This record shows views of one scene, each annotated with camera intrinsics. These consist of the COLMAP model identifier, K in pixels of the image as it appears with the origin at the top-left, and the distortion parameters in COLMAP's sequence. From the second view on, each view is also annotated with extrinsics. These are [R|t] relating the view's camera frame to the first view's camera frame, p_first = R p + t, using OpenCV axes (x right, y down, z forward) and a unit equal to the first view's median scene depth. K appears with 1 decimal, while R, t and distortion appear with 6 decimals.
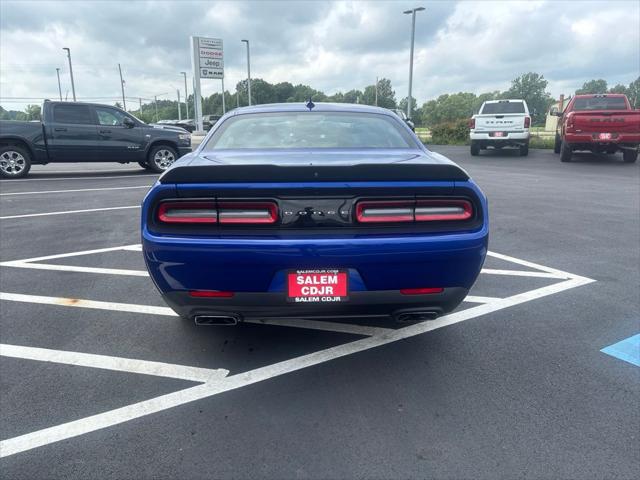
lens RADIAL K [[479.9, 0, 316.1], [0, 479.9, 237.3], [0, 0, 1]] dist [0.045671, -0.050703]
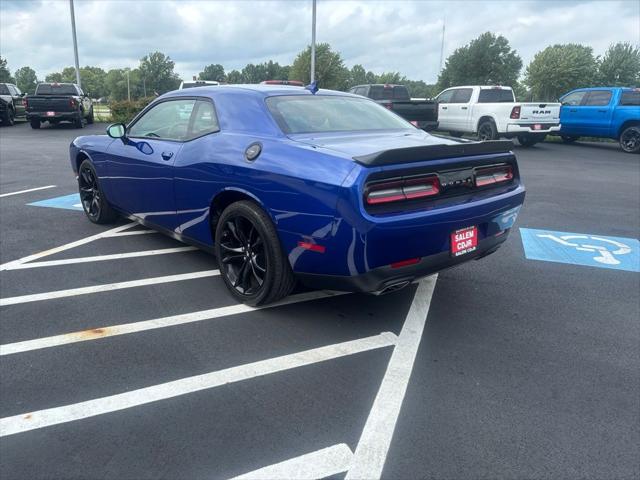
lens RADIAL K [[478.7, 0, 314.3], [0, 478.7, 241.6], [0, 0, 1]] dist [0.046749, -0.051899]
pose [[0.765822, -0.157197, 0.623543, -0.536902], [0.125168, 0.987554, 0.095237, -0.032546], [-0.630753, 0.005113, 0.775967, 0.135679]]
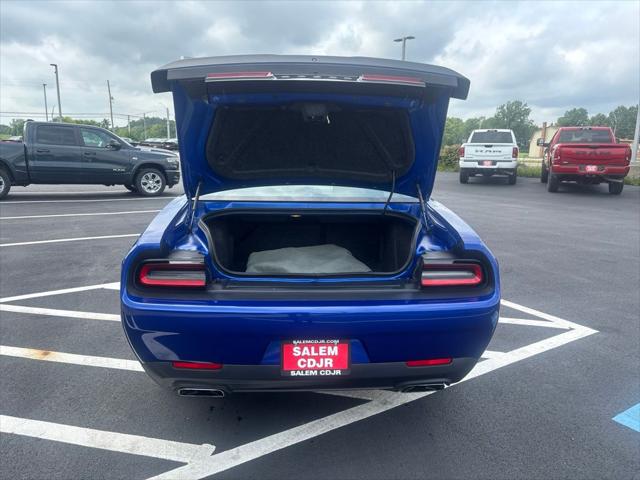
lens RADIAL K [[482.2, 0, 324.6], [0, 482.2, 238.8], [0, 0, 1]] dist [0.020114, -0.007568]
pose [[0.999019, 0.014620, 0.041810, -0.010773], [-0.012993, 0.999157, -0.038934, -0.043499], [-0.042344, 0.038353, 0.998367, 0.040747]]
